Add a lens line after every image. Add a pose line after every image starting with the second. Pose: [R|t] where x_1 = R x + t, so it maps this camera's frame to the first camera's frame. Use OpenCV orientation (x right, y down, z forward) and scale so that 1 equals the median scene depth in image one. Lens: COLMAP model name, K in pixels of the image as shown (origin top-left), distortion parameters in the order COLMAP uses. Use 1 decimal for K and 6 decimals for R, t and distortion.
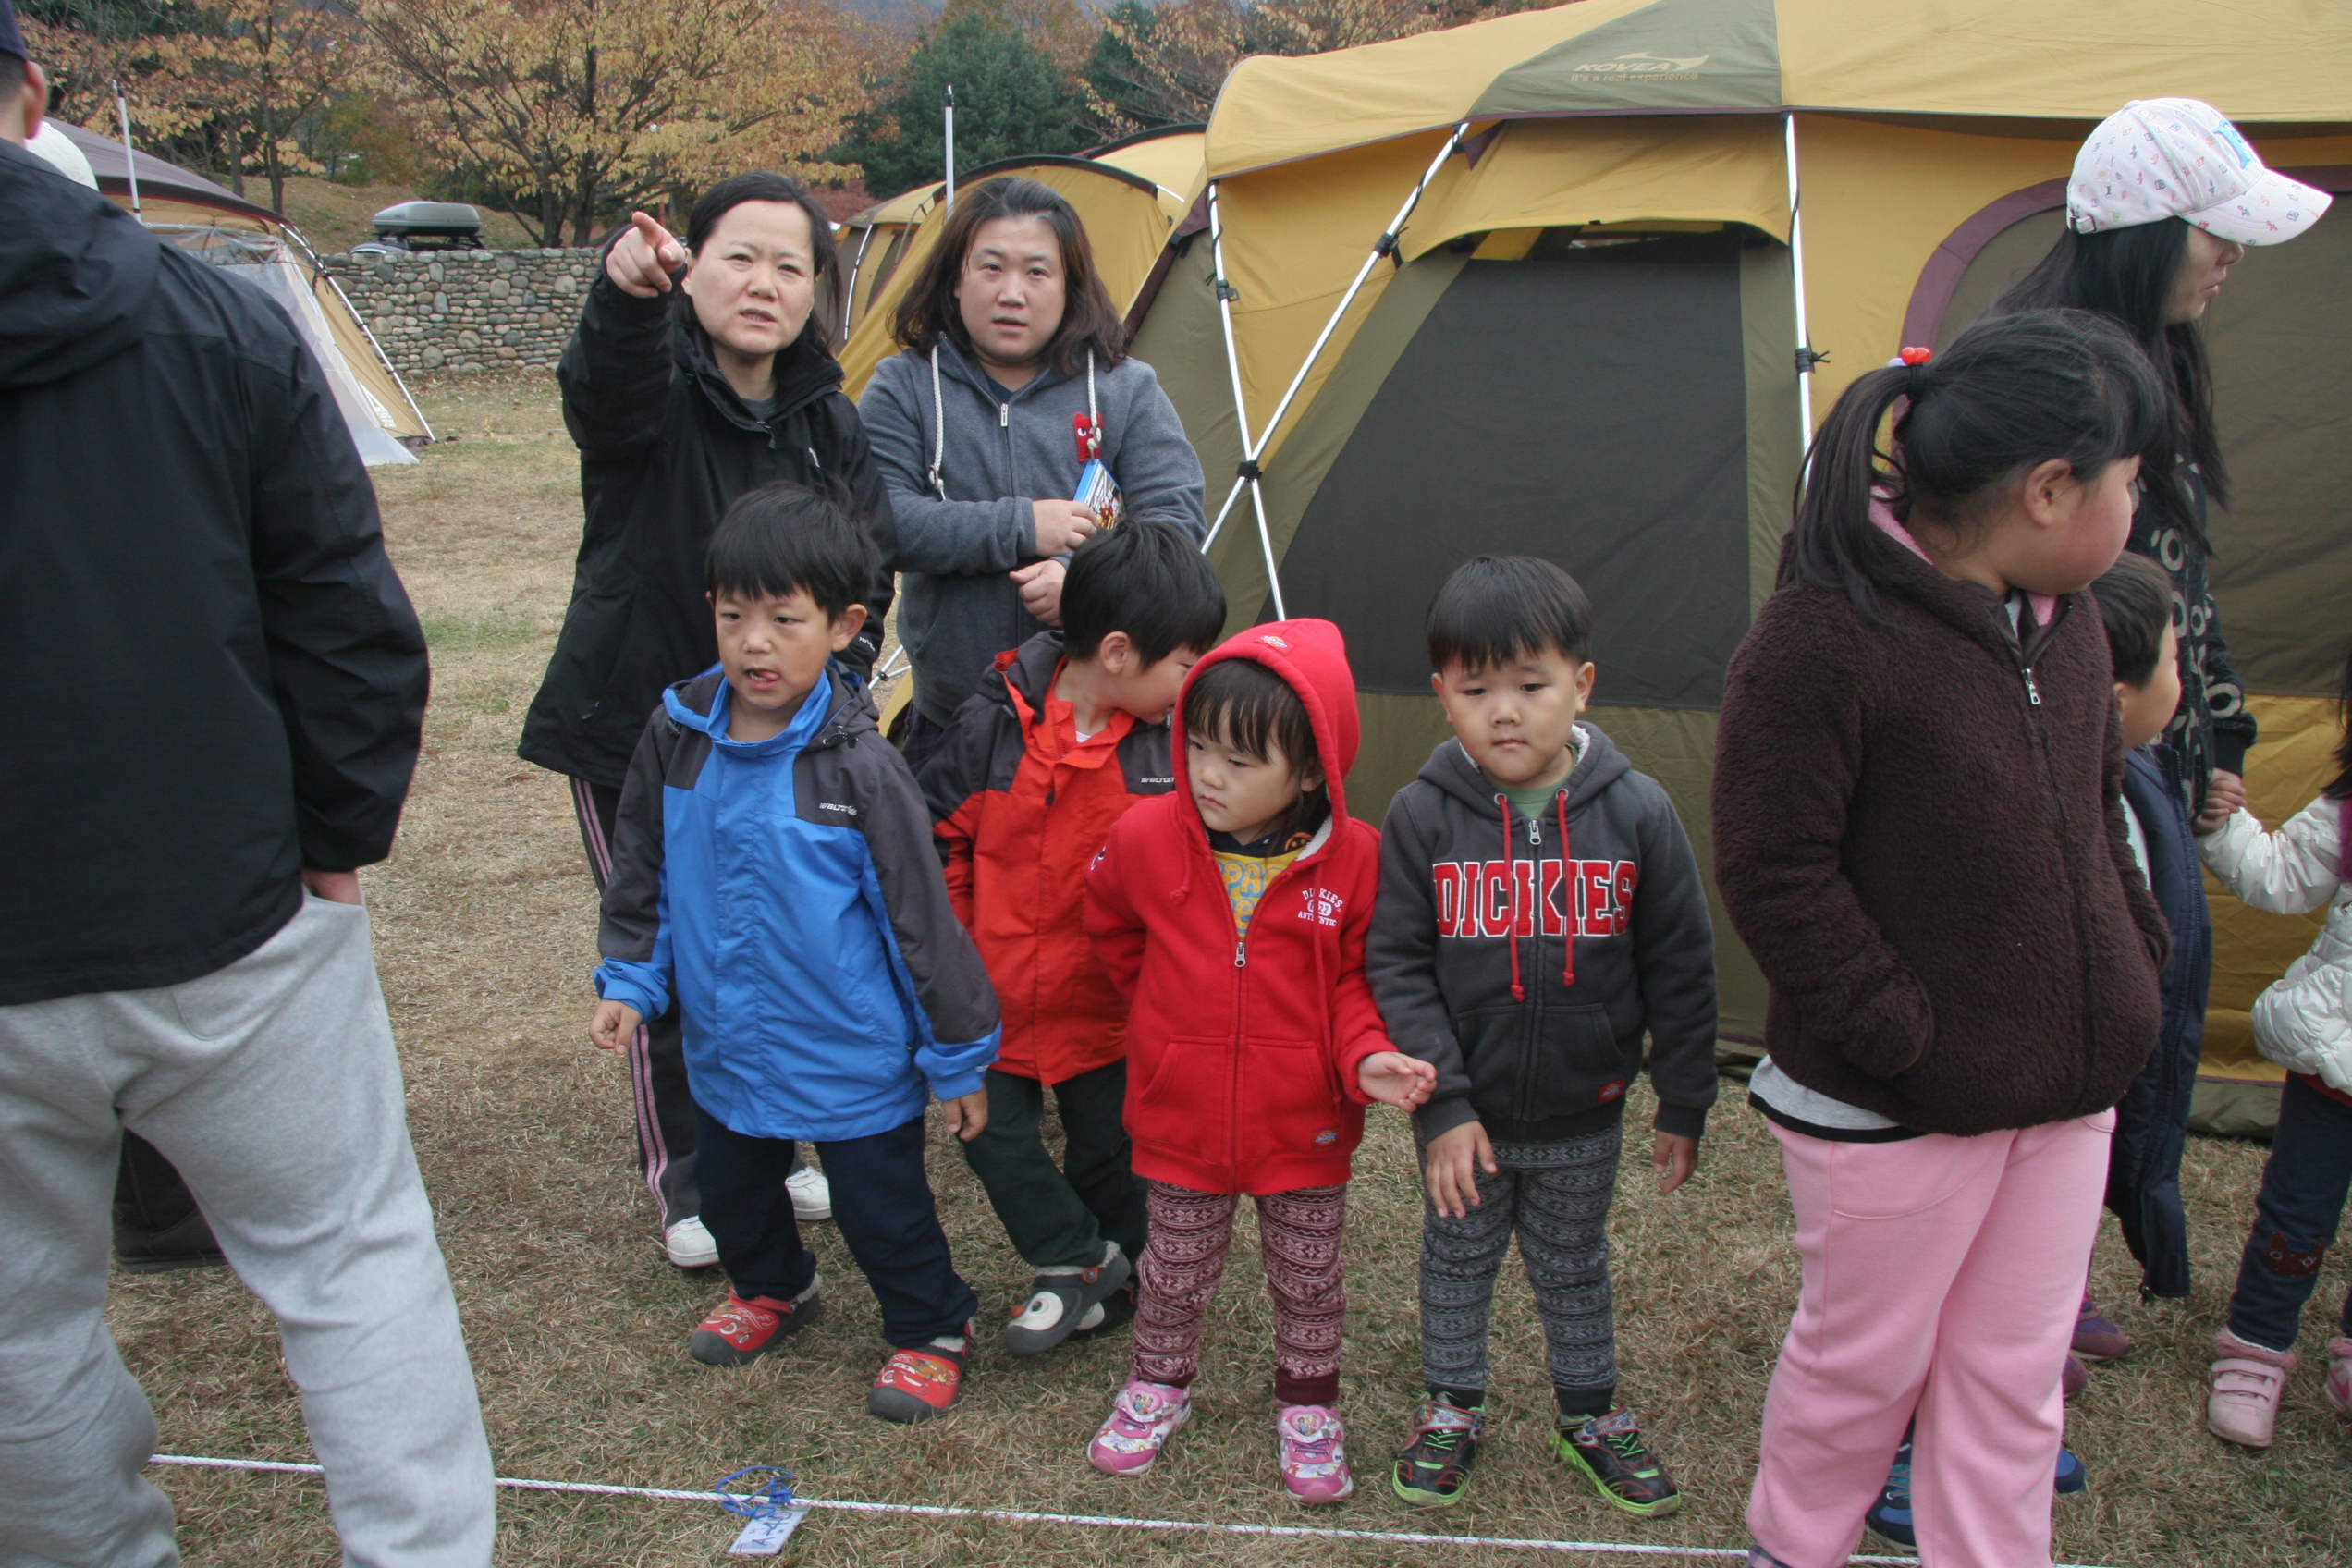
lens RADIAL K [[2009.1, 0, 1177.5], [0, 2009.1, 819.6], [0, 0, 1]] dist [-0.158459, 0.204716]
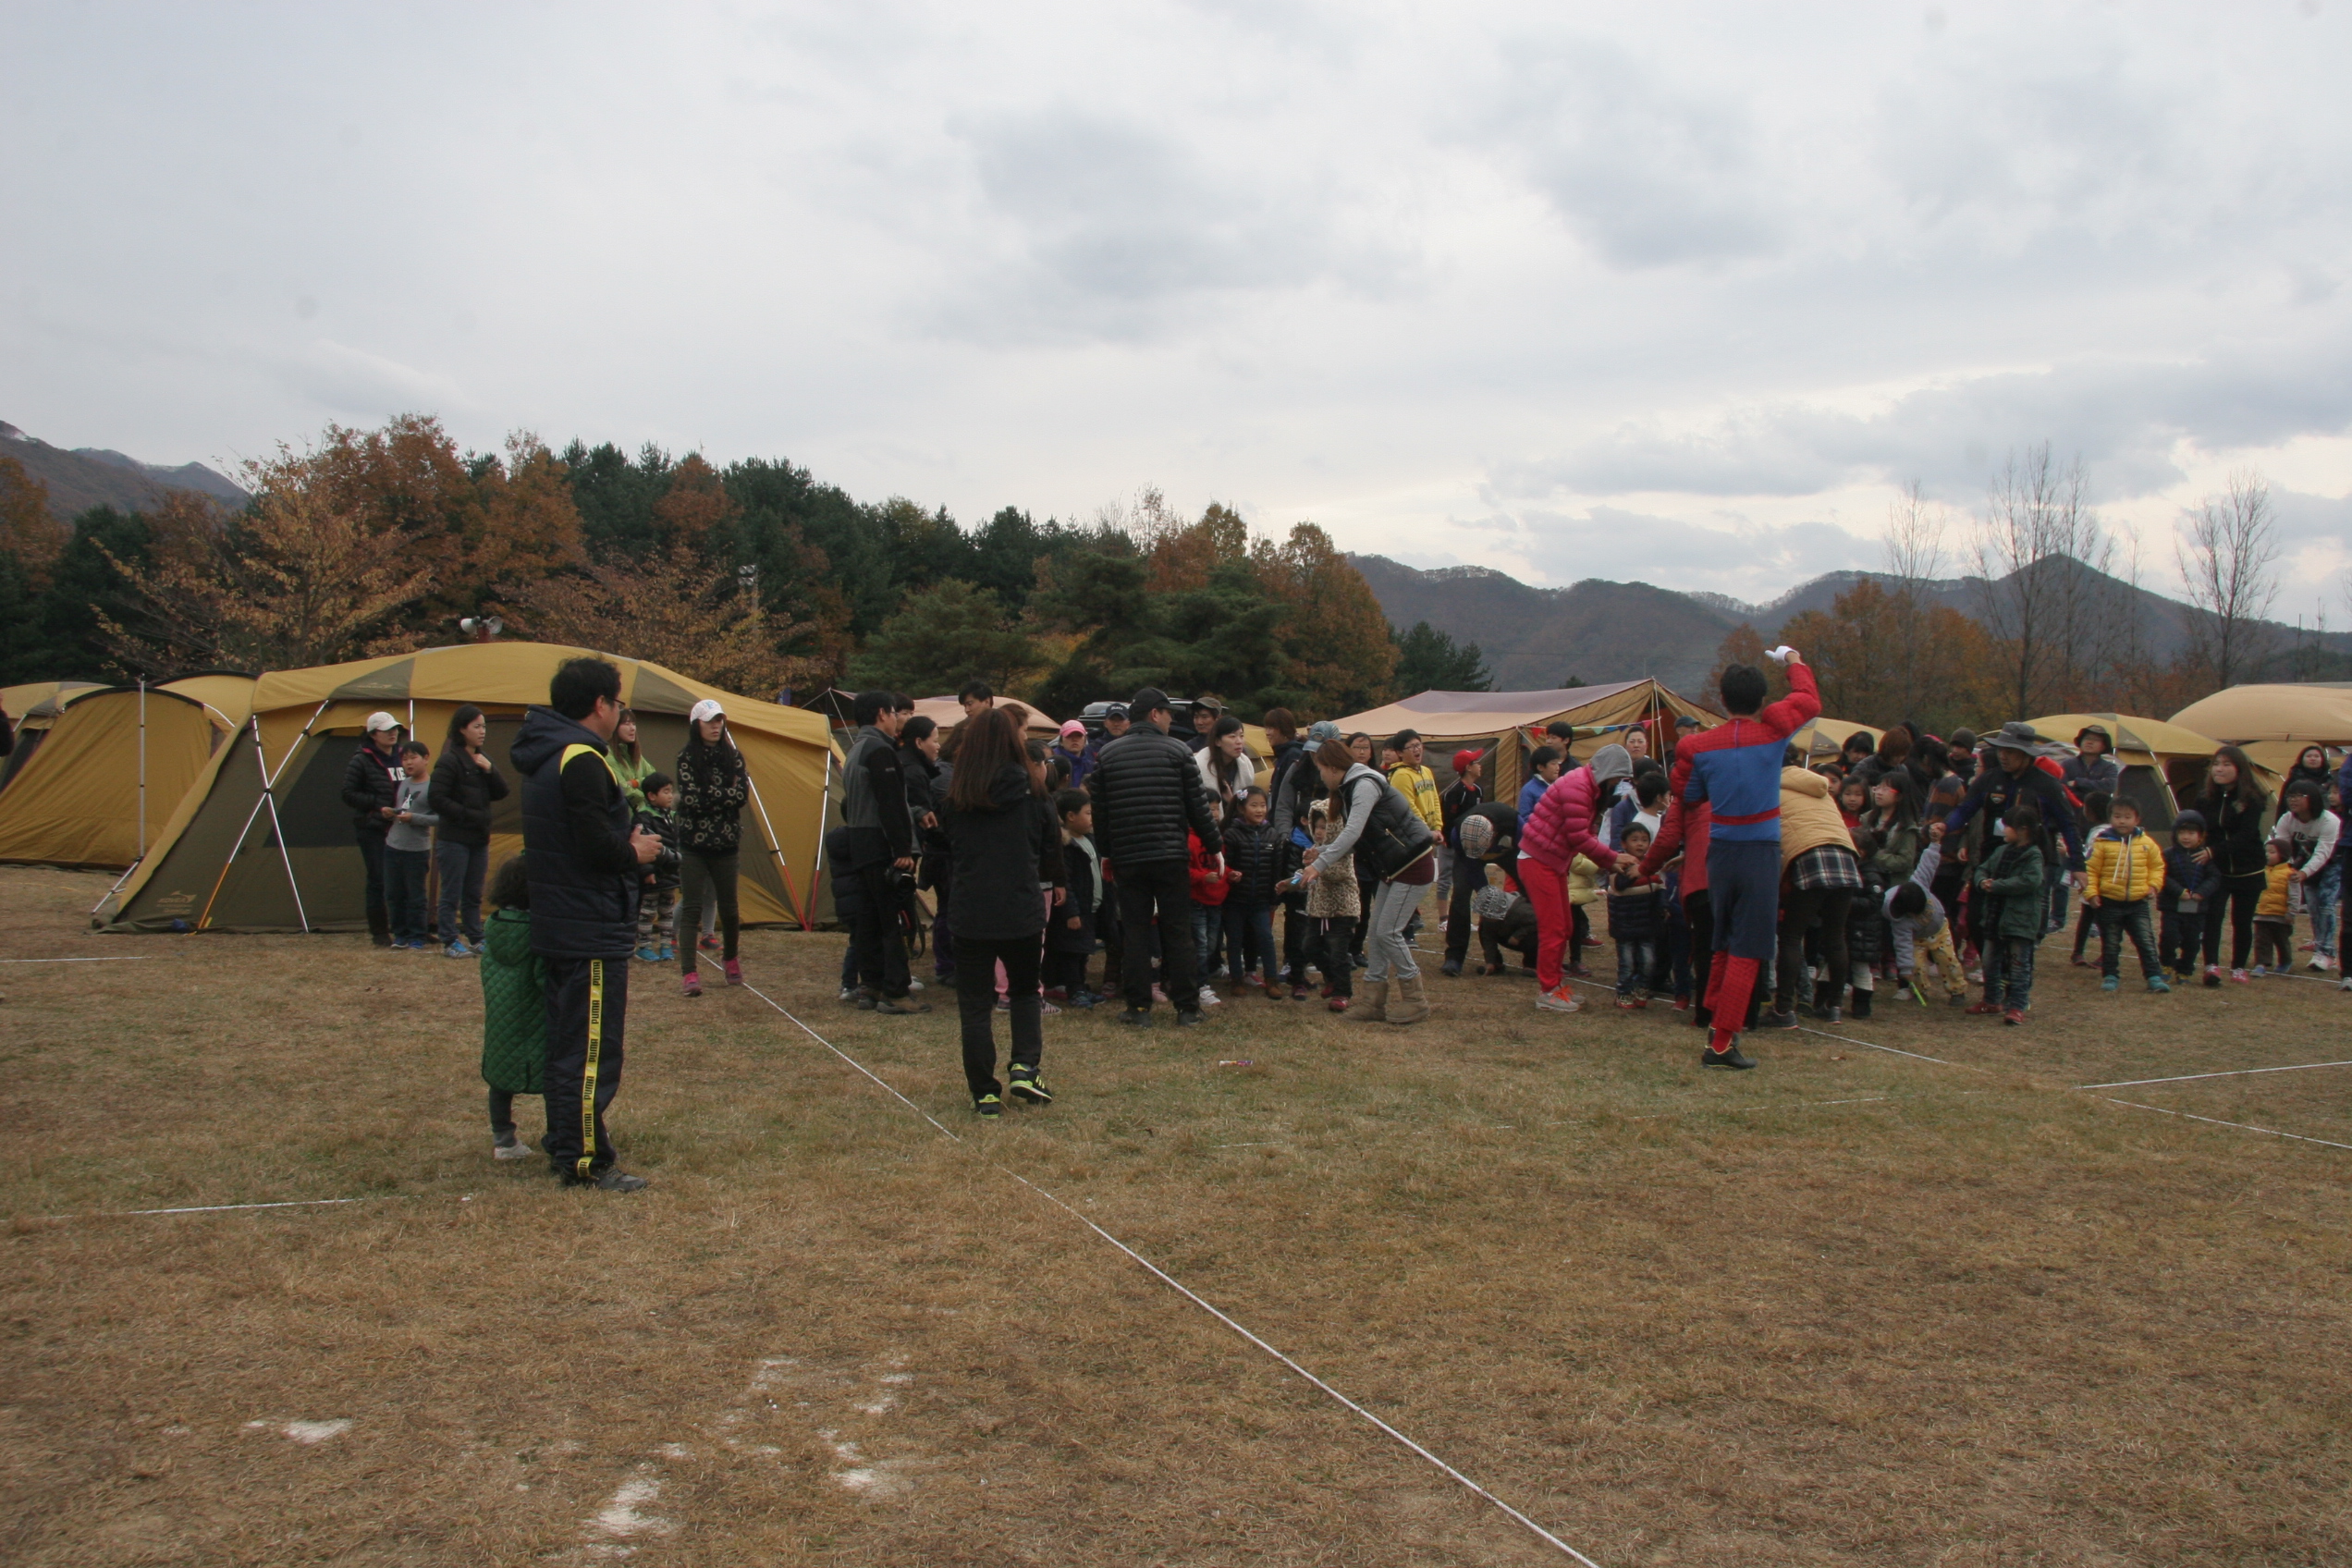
lens RADIAL K [[2009.1, 0, 1177.5], [0, 2009.1, 819.6], [0, 0, 1]] dist [-0.158459, 0.204716]
pose [[0.883256, -0.004365, 0.468870, -0.032461], [0.117365, 0.970183, -0.212061, 0.154702], [-0.453965, 0.242333, 0.857433, -0.525111]]
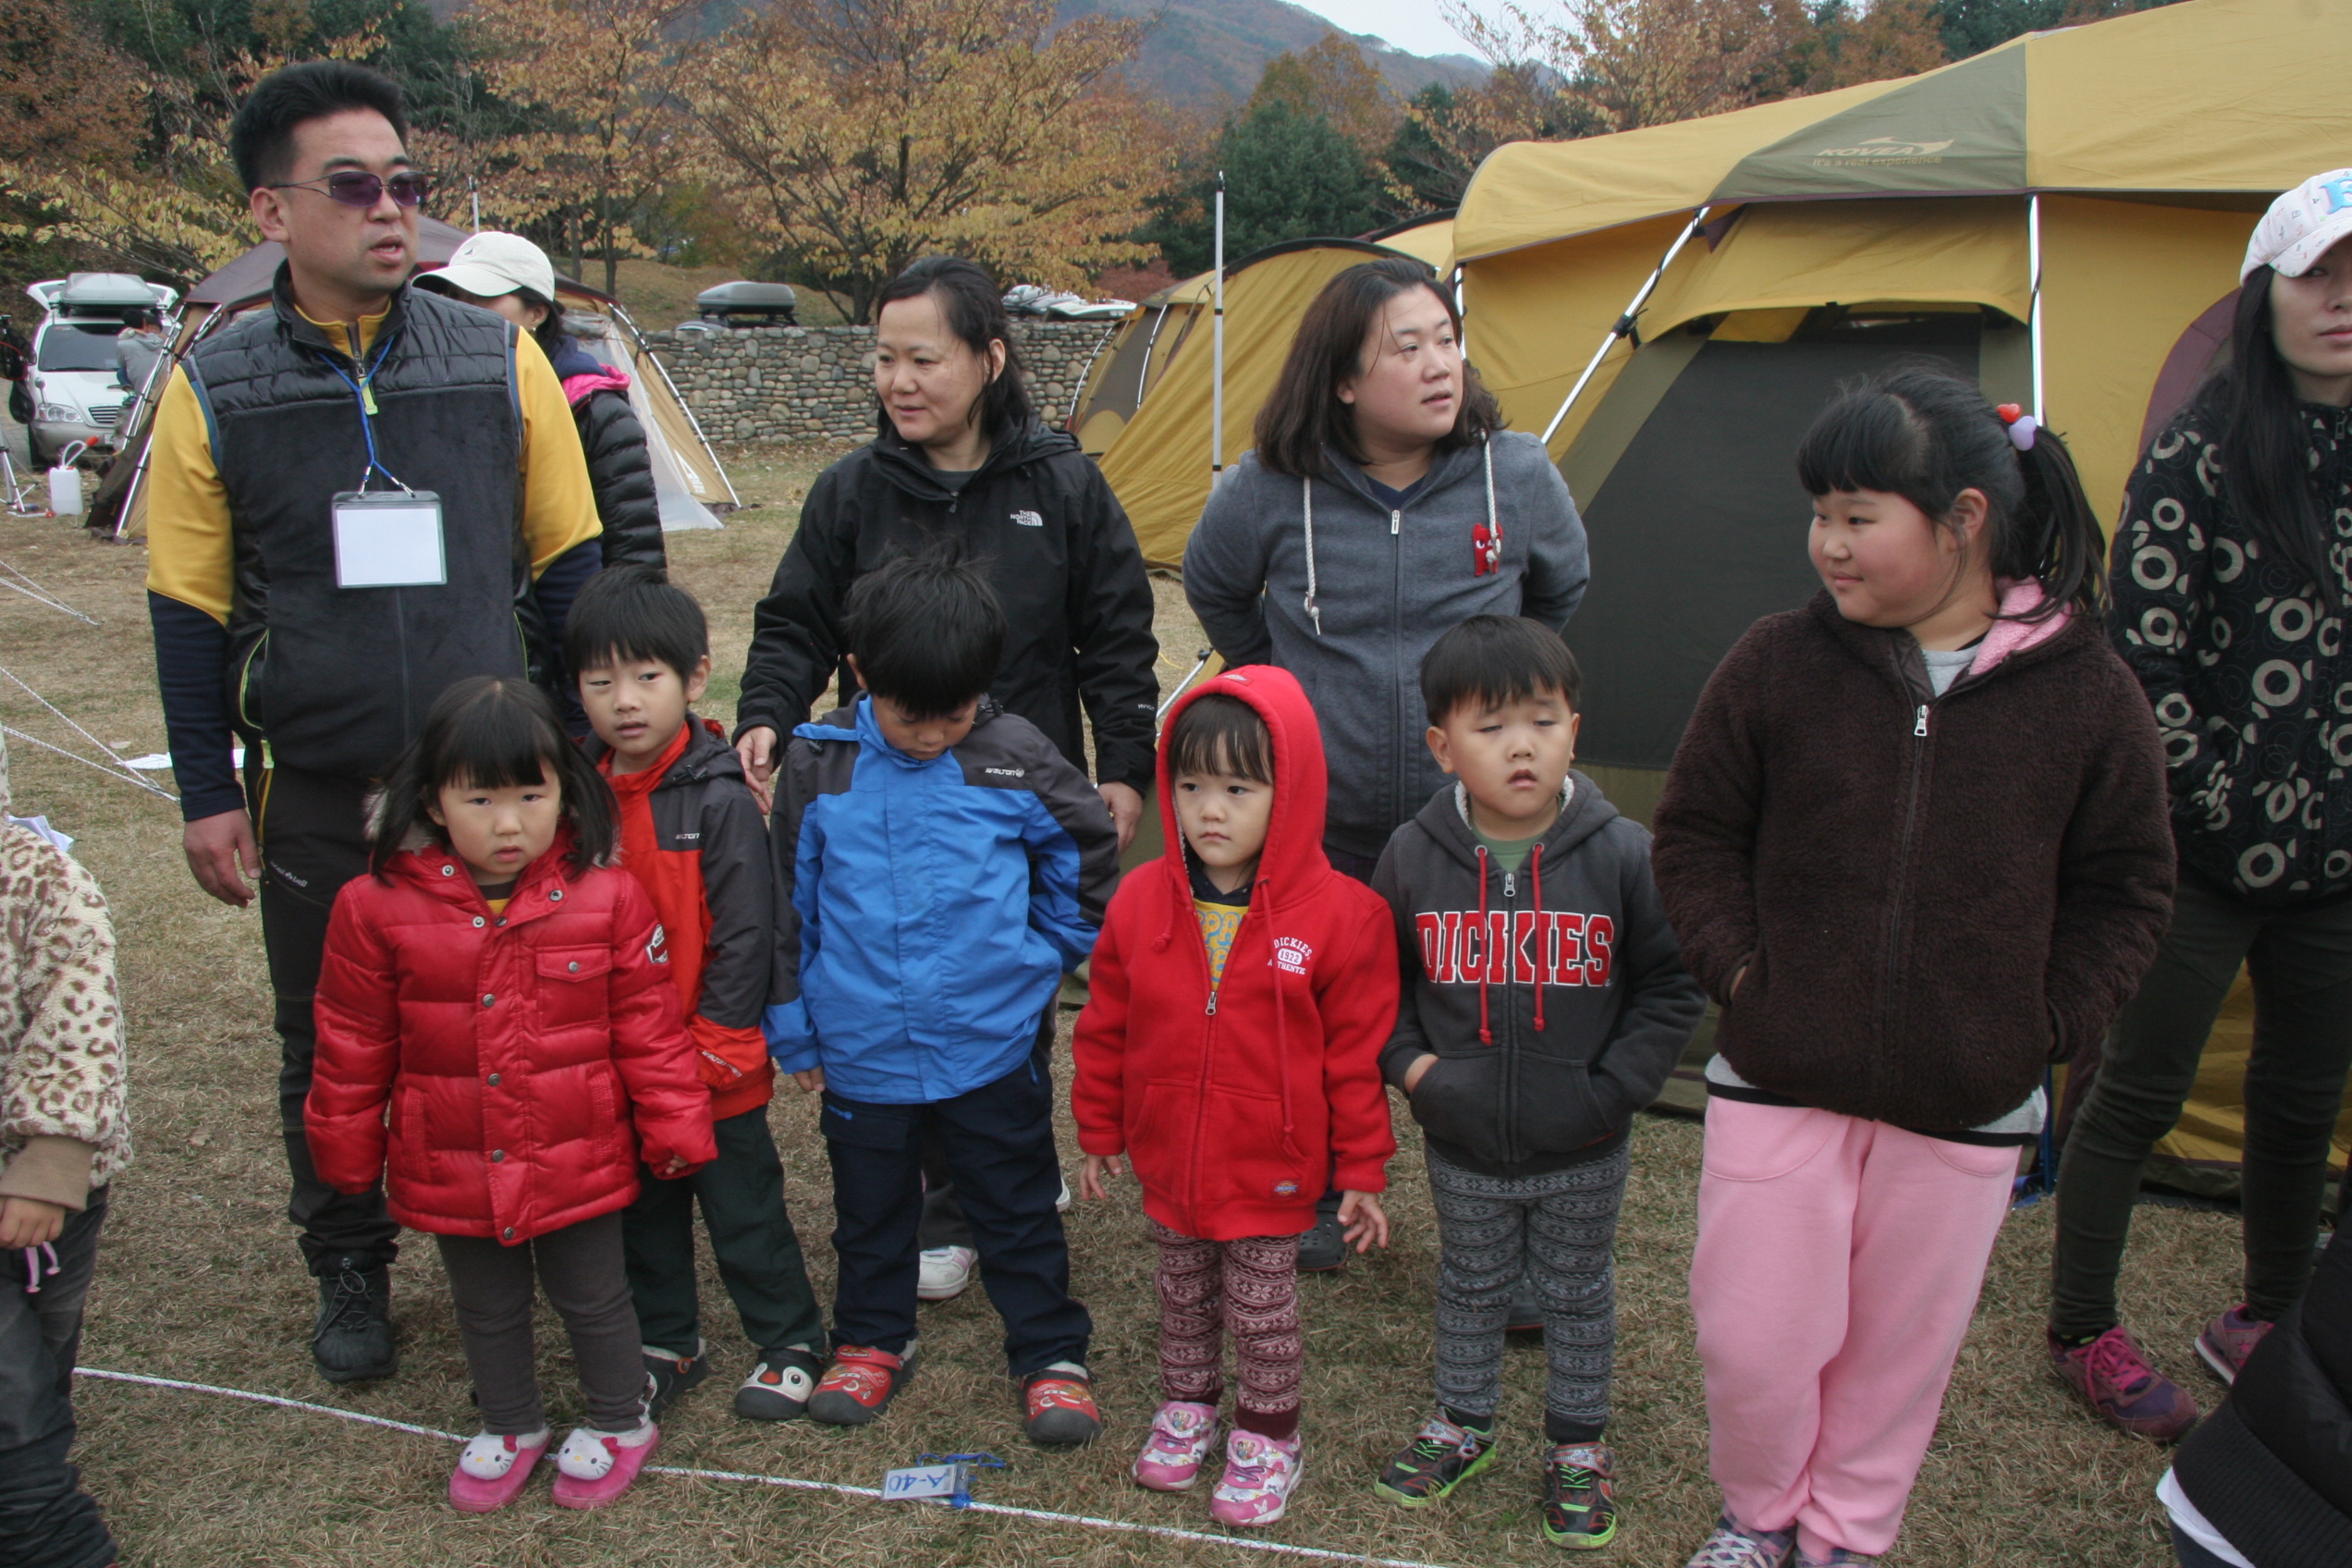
lens RADIAL K [[2009.1, 0, 1177.5], [0, 2009.1, 819.6], [0, 0, 1]] dist [-0.158459, 0.204716]
pose [[0.989286, 0.032641, -0.142293, 0.005748], [-0.038122, 0.998626, -0.035965, 0.001519], [0.140923, 0.041004, 0.989171, -0.004888]]
